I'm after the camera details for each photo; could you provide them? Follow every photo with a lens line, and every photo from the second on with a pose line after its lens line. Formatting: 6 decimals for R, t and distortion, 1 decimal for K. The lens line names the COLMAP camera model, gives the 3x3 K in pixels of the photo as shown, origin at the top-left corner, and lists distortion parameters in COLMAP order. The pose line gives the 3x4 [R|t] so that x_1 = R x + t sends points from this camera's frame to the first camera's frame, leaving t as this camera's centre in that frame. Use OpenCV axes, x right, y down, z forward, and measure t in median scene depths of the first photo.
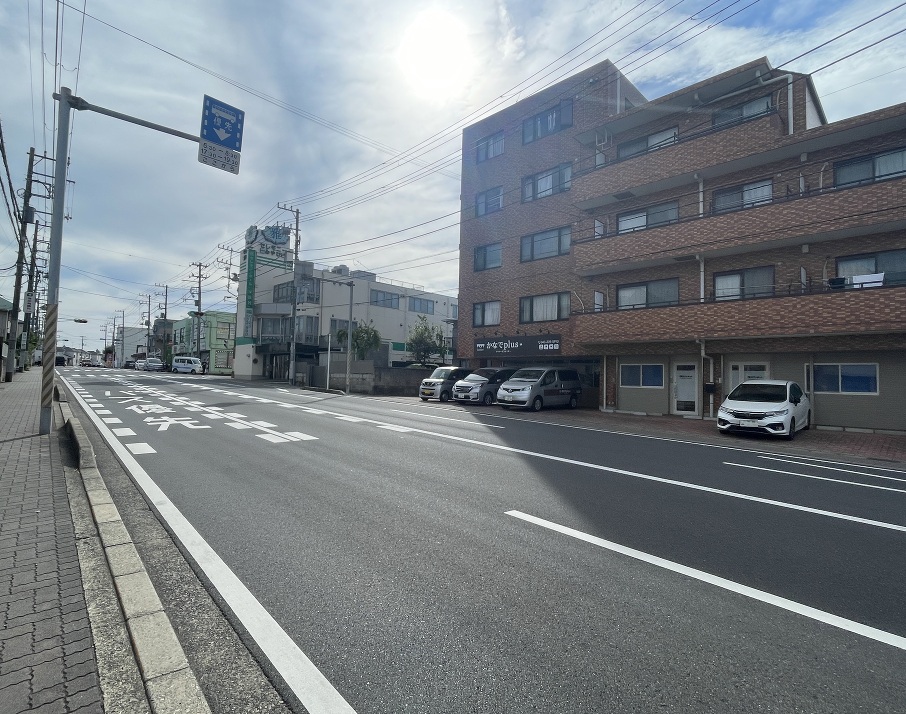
lens RADIAL K [[437.5, 0, 453.3], [0, 437.5, 363.2], [0, 0, 1]] dist [-0.022251, 0.001750]
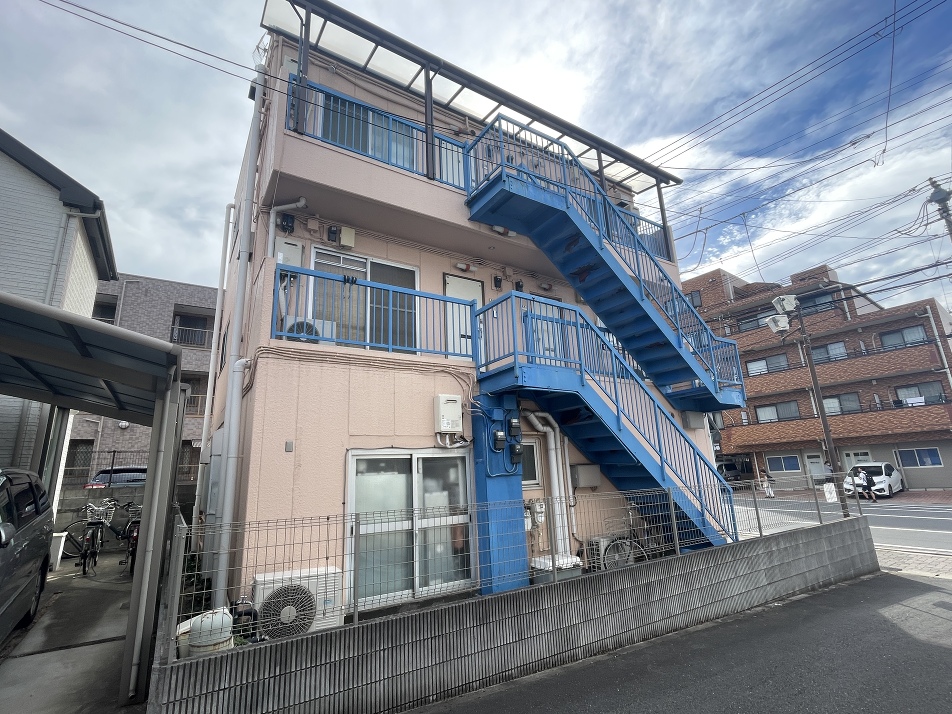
lens RADIAL K [[441.5, 0, 476.2], [0, 441.5, 356.2], [0, 0, 1]] dist [-0.015698, -0.001309]
pose [[0.988642, -0.099808, -0.112362, -0.538993], [0.072650, 0.971865, -0.224054, -0.093259], [0.131563, 0.213346, 0.968078, -0.898224]]
